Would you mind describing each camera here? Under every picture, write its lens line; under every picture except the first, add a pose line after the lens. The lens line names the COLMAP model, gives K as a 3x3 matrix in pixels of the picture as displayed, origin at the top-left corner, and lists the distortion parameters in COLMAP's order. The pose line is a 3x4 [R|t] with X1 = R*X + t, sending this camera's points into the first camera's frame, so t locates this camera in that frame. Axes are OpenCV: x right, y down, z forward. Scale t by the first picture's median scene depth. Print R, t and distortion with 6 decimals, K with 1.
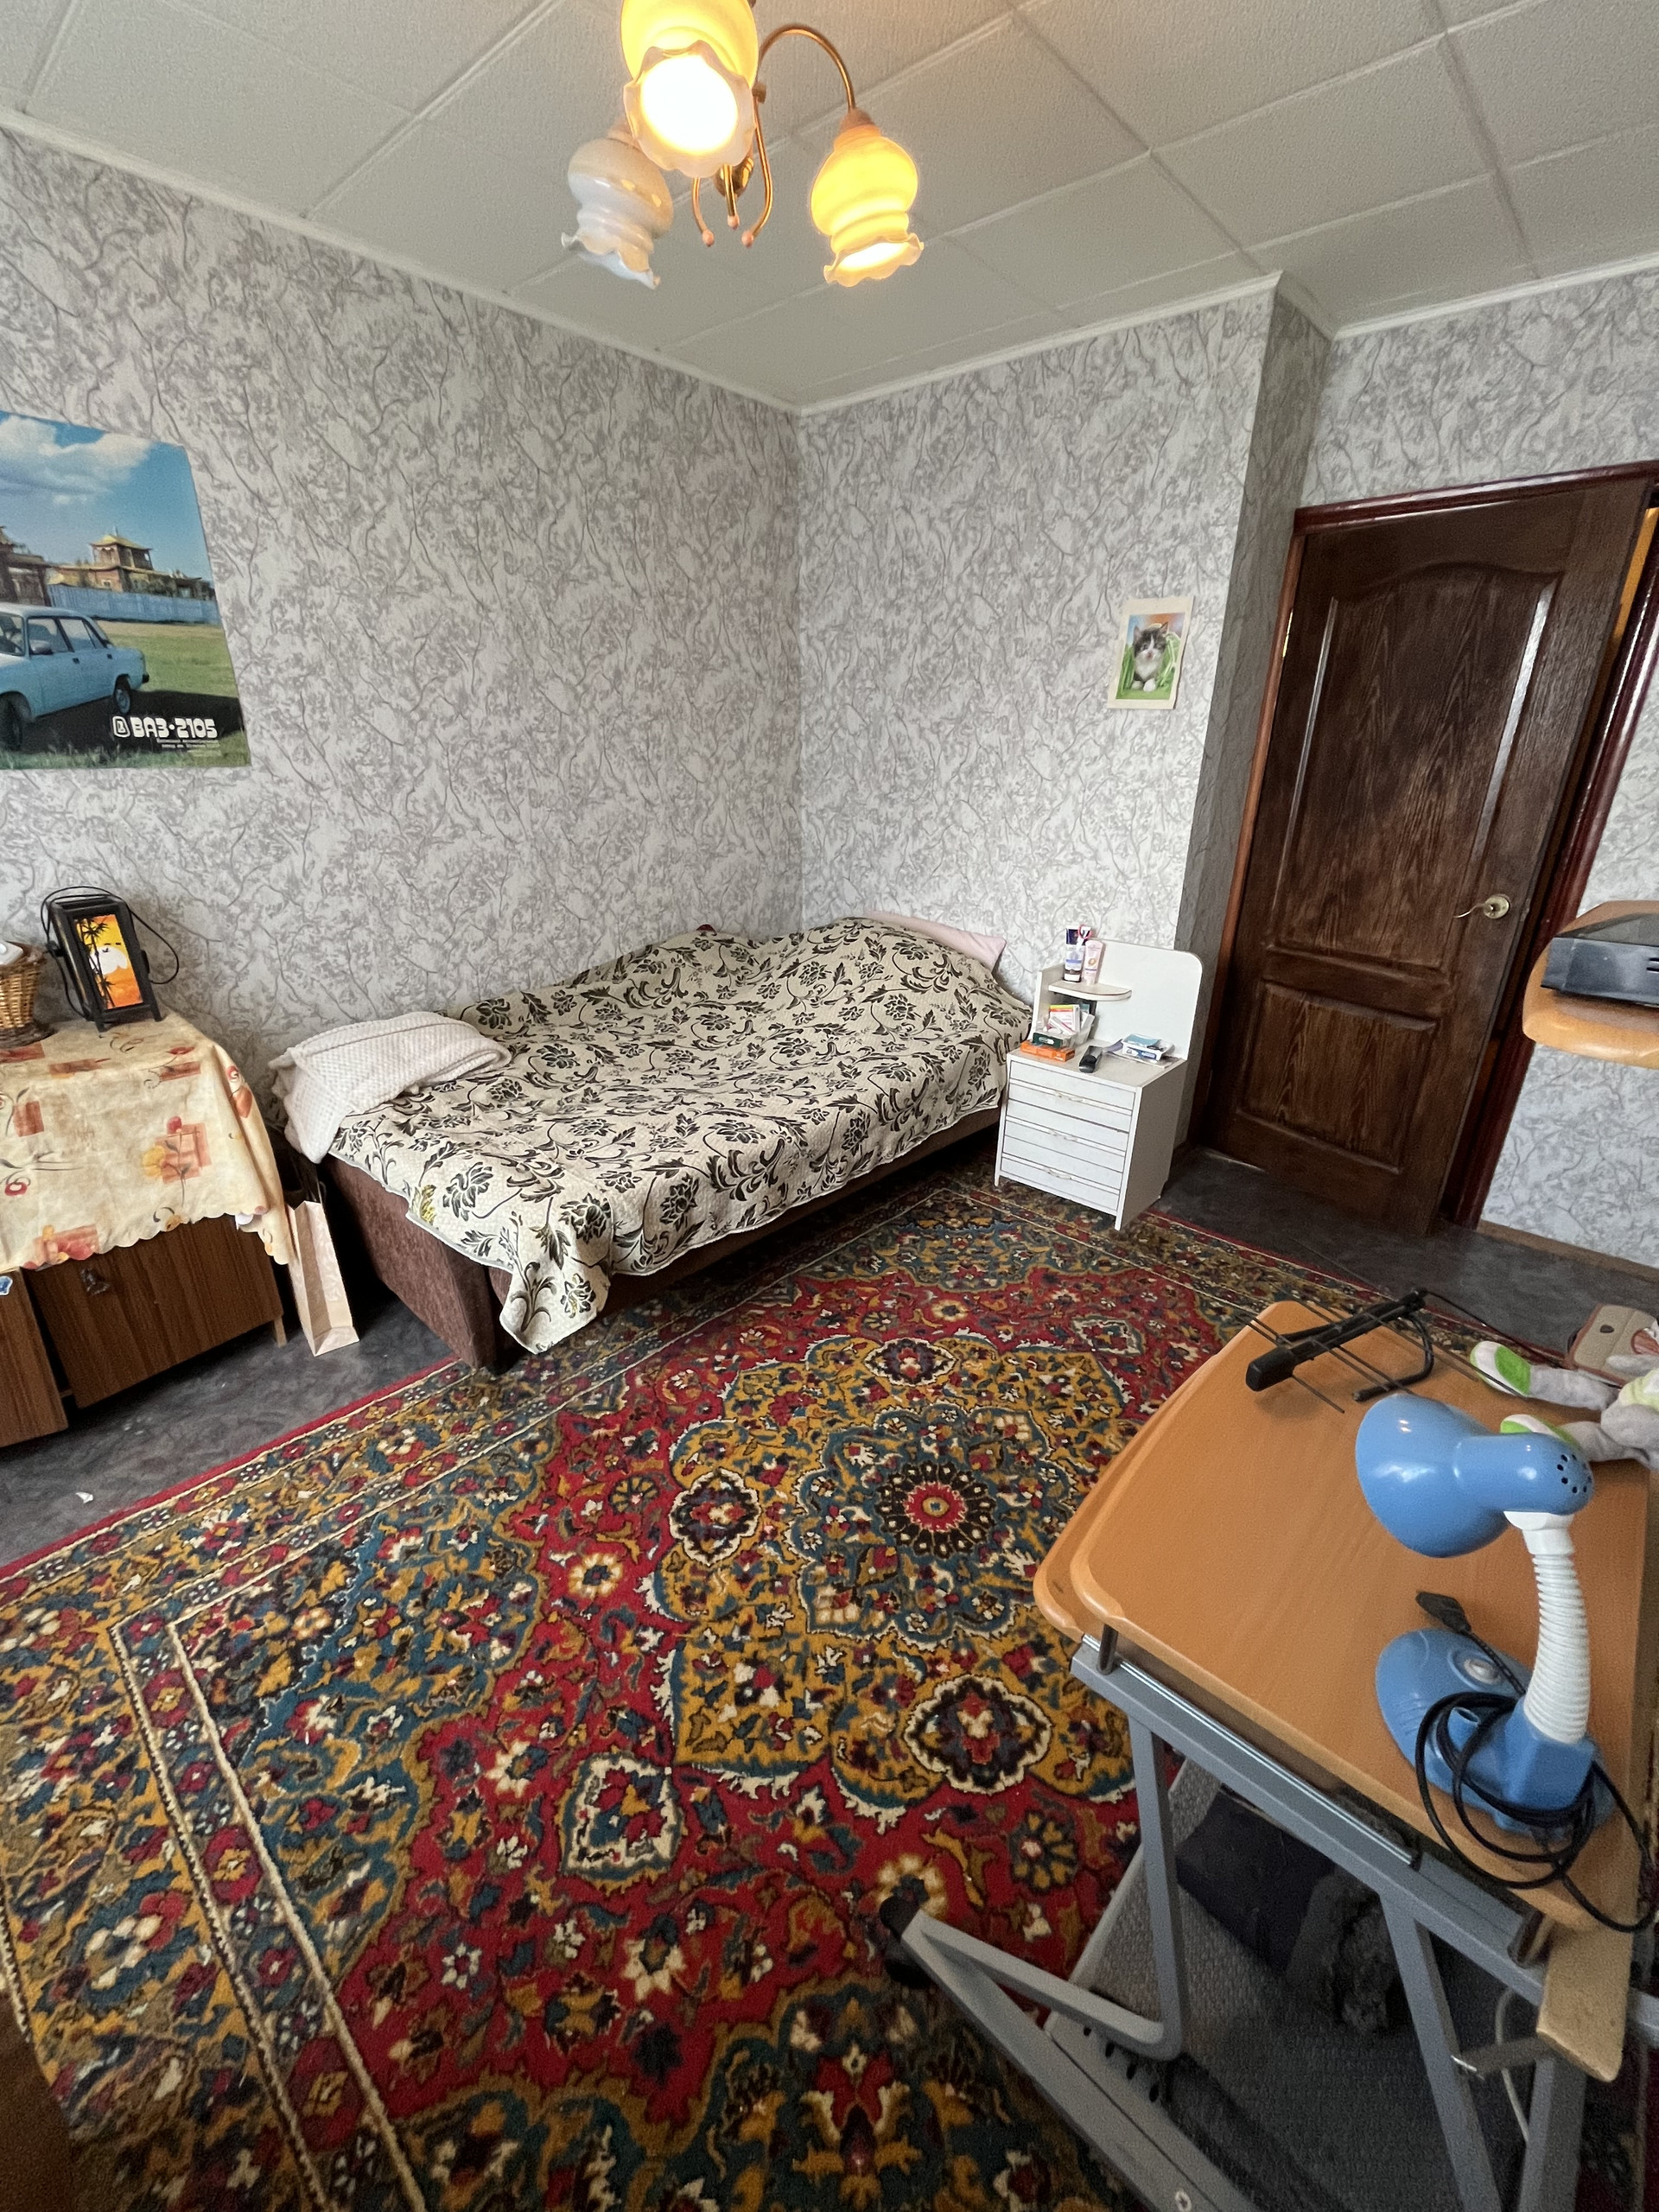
lens RADIAL K [[898.8, 0, 822.8], [0, 898.8, 1100.9], [0, 0, 1]] dist [-0.005770, 0.000703]
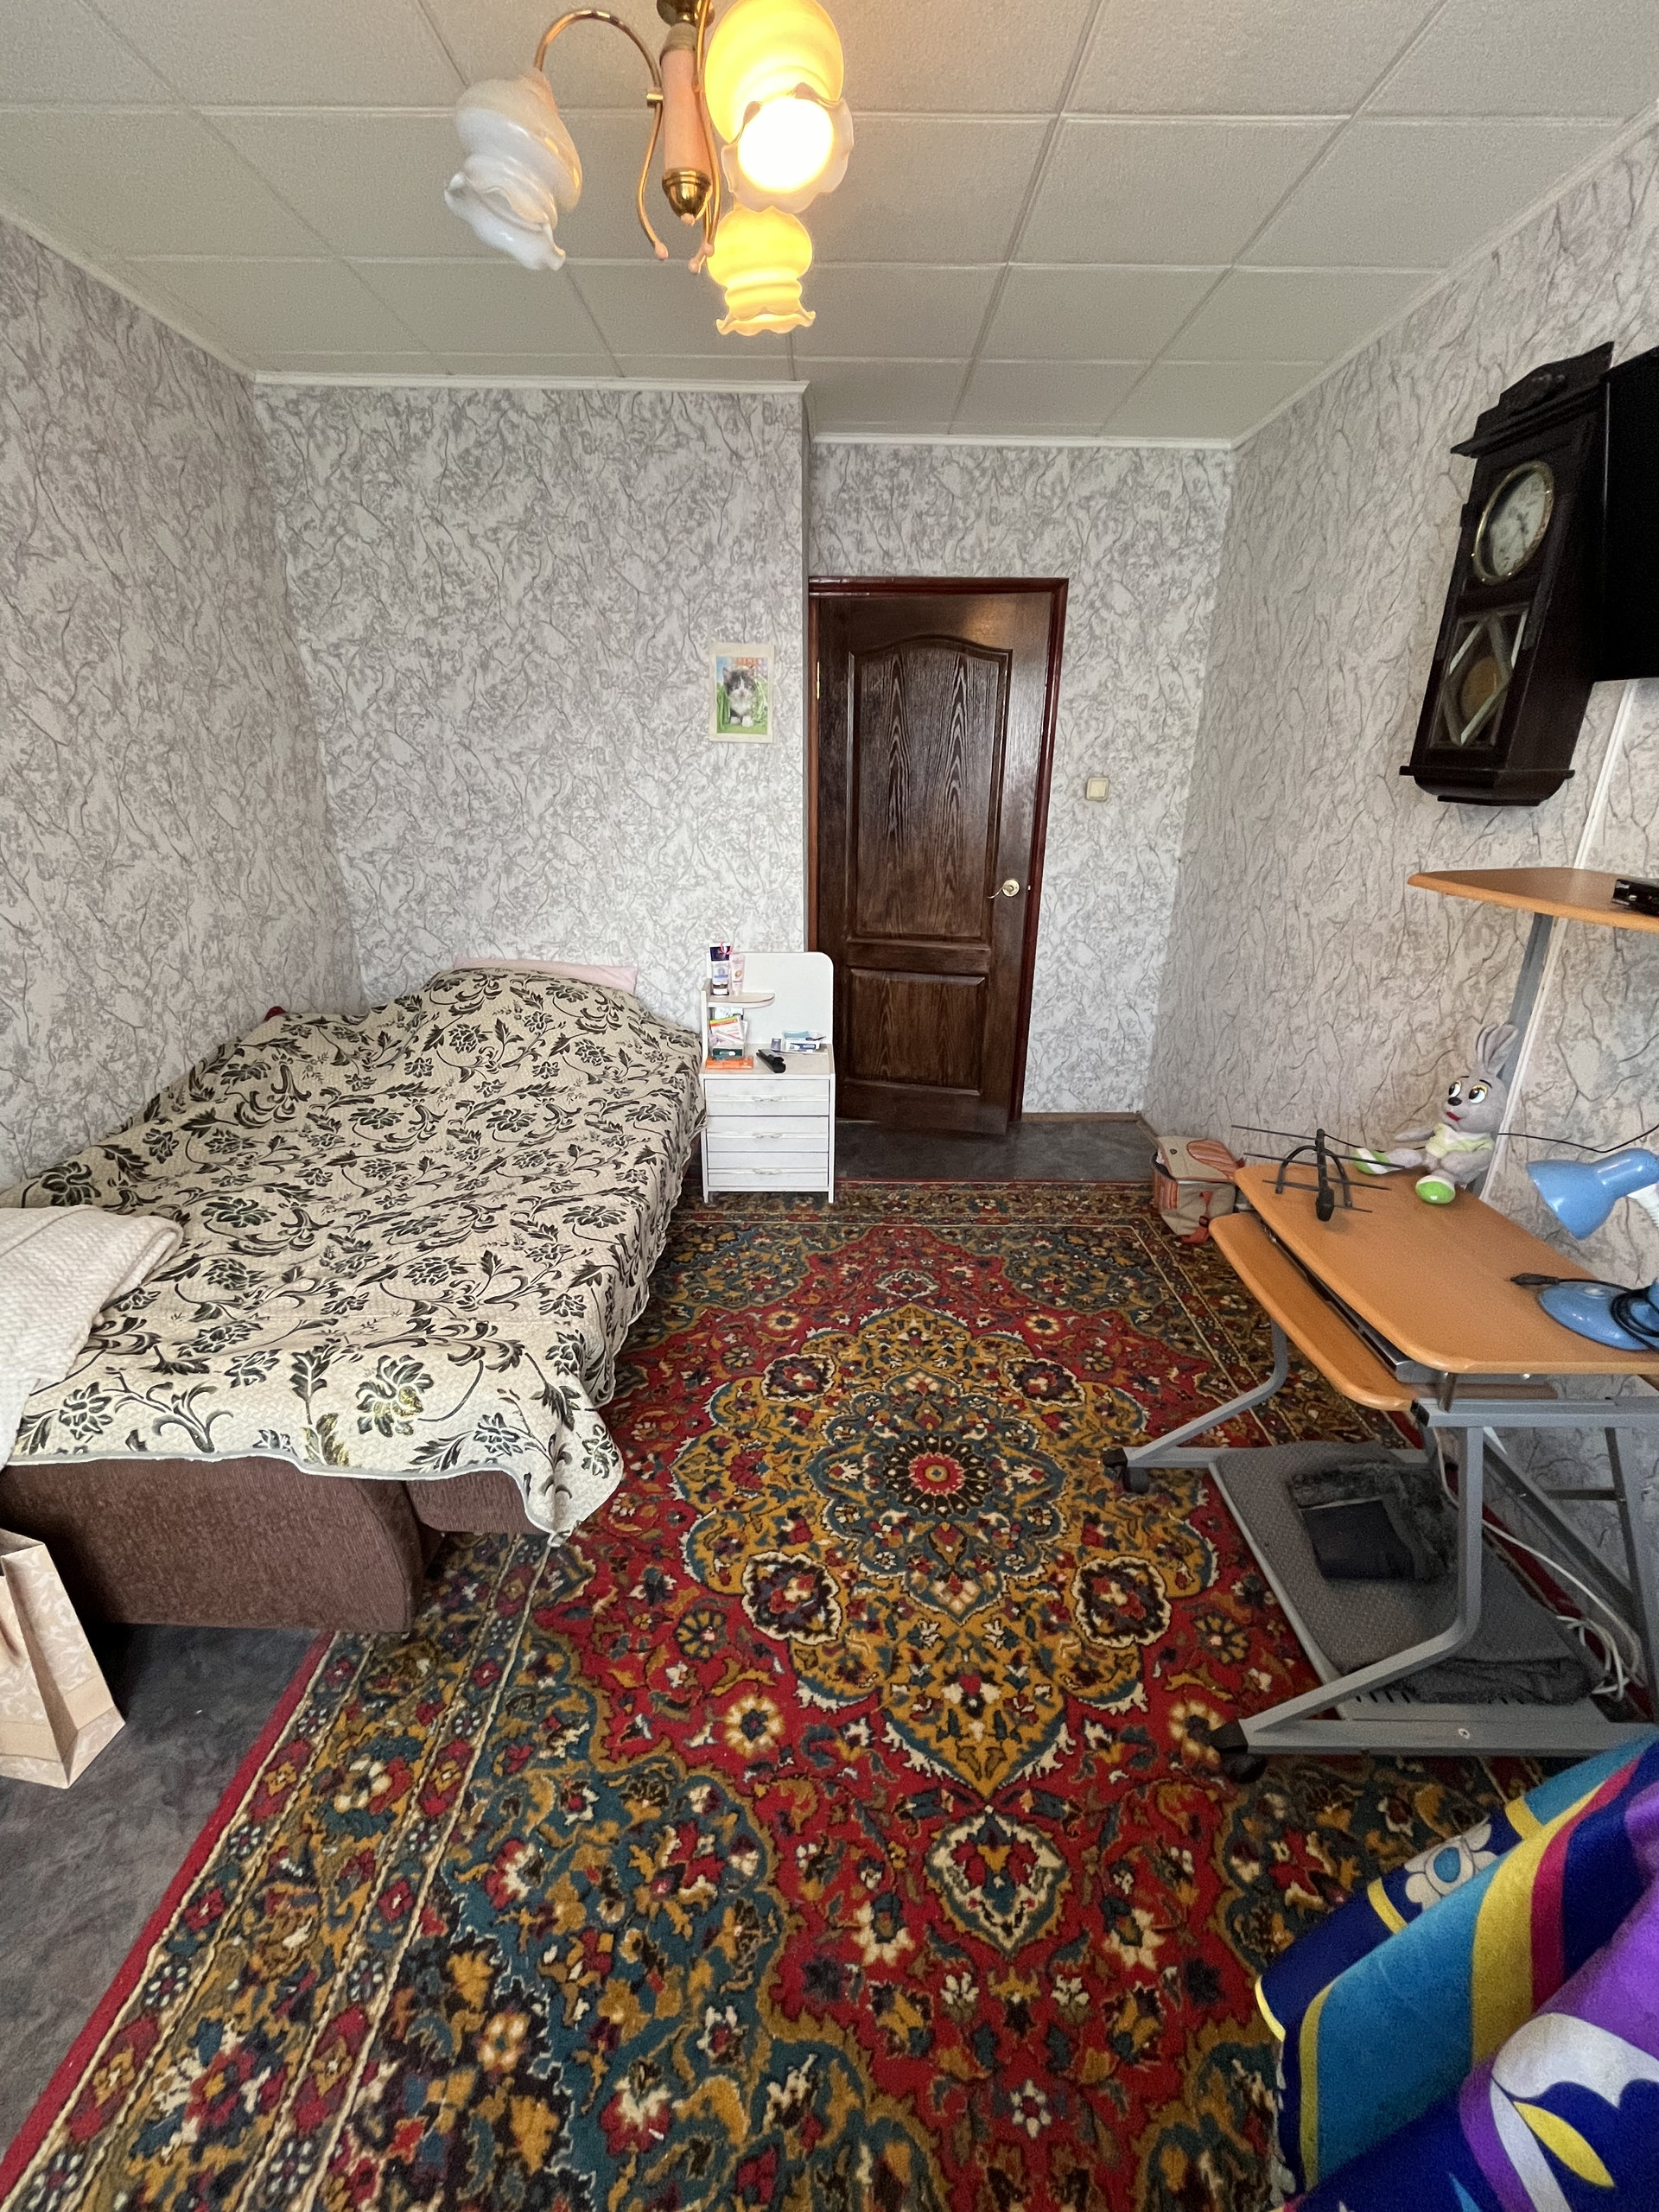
lens RADIAL K [[898.8, 0, 822.6], [0, 898.8, 1101.9], [0, 0, 1]] dist [-0.005770, 0.000703]
pose [[0.741351, -0.244106, 0.625149, -0.453220], [0.253573, 0.964338, 0.075845, -0.084934], [-0.621369, 0.102294, 0.776812, 0.155592]]
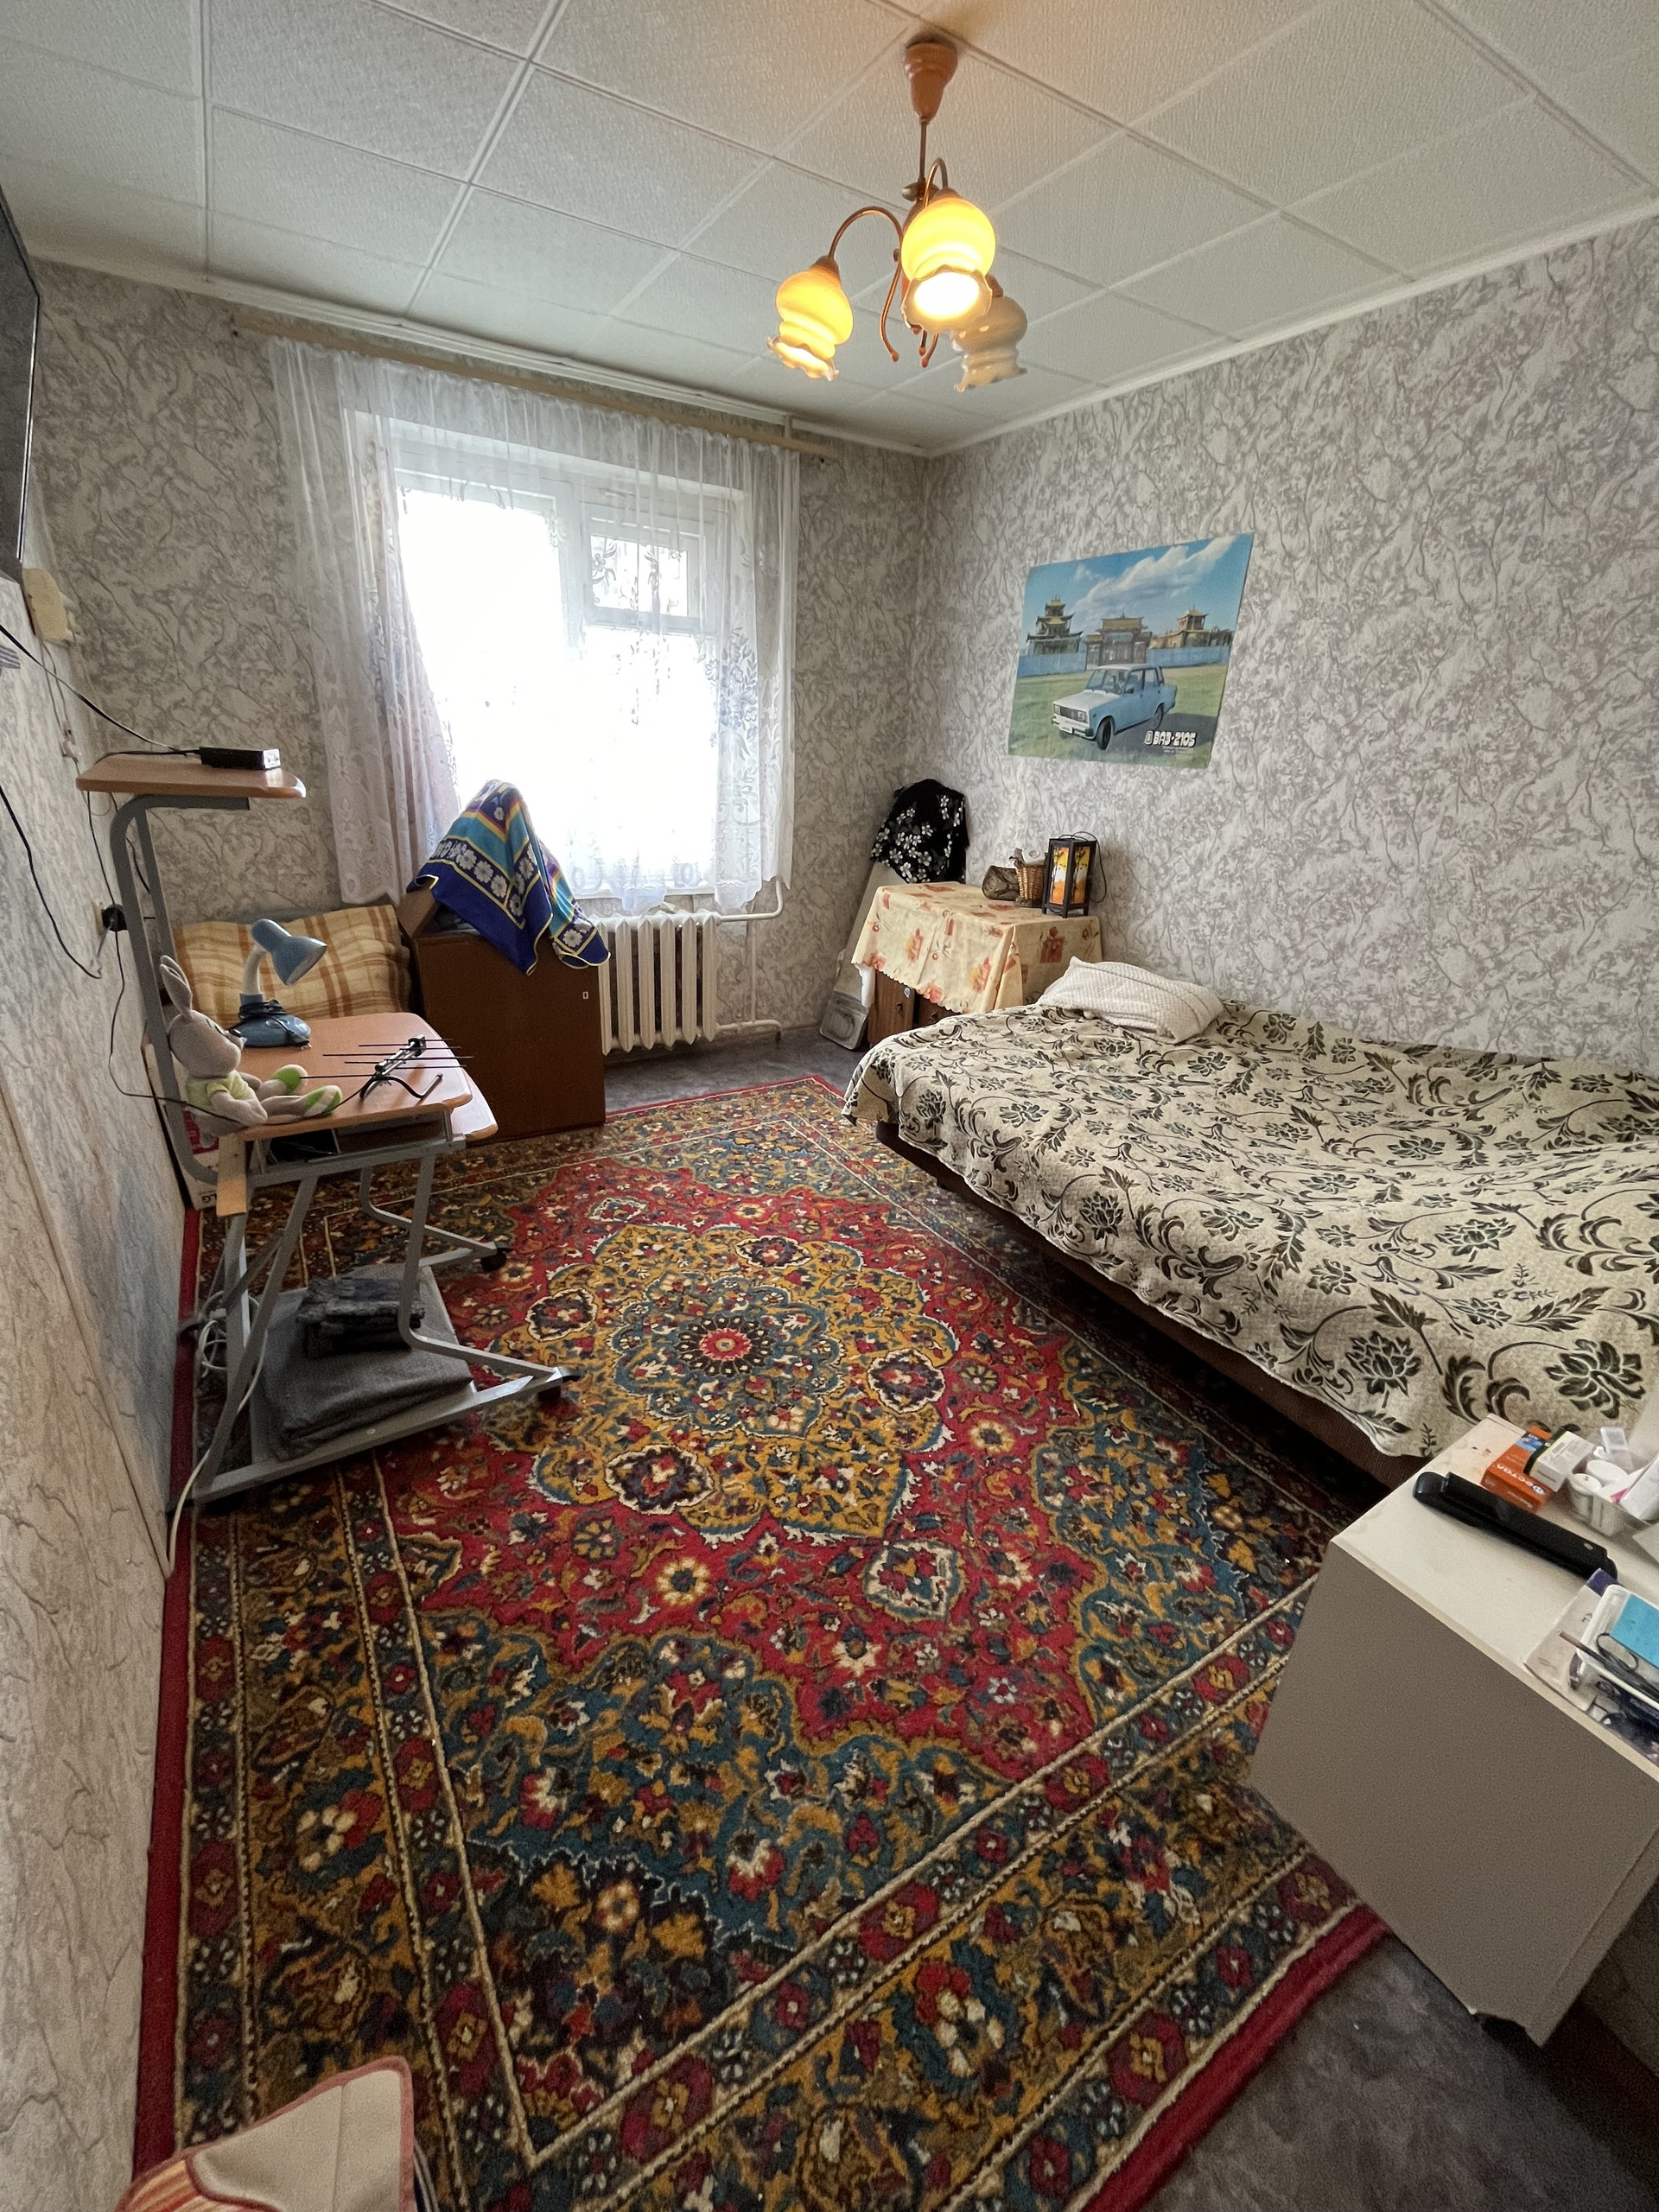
lens RADIAL K [[898.8, 0, 827.4], [0, 898.8, 1100.1], [0, 0, 1]] dist [-0.005770, 0.000703]
pose [[-0.263650, 0.346039, -0.900414, 0.887105], [-0.402945, 0.808592, 0.428737, -0.330215], [0.876427, 0.475853, -0.073751, 0.866062]]
